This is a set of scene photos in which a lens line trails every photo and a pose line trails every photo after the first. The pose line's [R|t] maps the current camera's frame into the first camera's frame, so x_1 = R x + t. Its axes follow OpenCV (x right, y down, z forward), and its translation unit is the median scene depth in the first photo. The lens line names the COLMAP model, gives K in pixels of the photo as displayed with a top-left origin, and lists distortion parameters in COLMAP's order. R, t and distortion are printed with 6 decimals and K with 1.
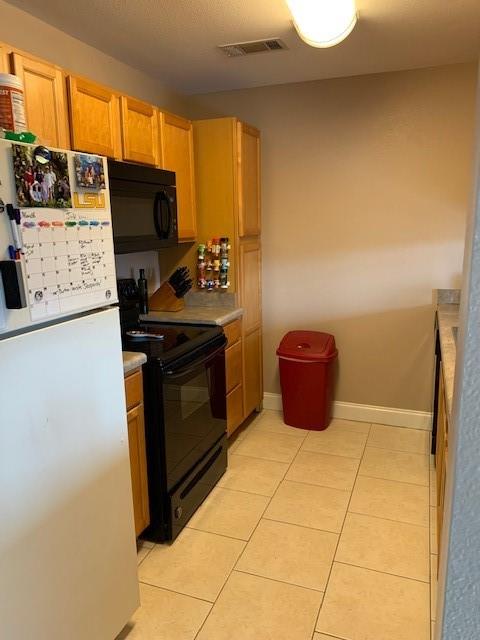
lens RADIAL K [[501.6, 0, 239.7], [0, 501.6, 319.4], [0, 0, 1]] dist [0.038569, -0.005695]
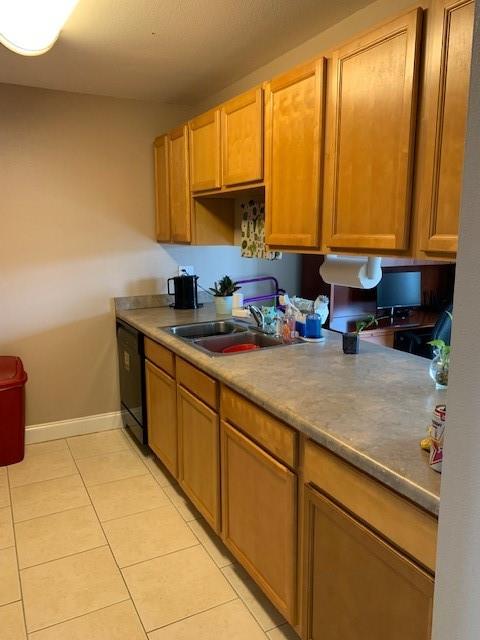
lens RADIAL K [[501.6, 0, 240.1], [0, 501.6, 320.8], [0, 0, 1]] dist [0.038569, -0.005695]
pose [[0.673594, -0.119625, 0.729357, -0.225844], [0.134401, 0.990187, 0.038280, -0.015255], [-0.726779, 0.072241, 0.683062, 0.063107]]
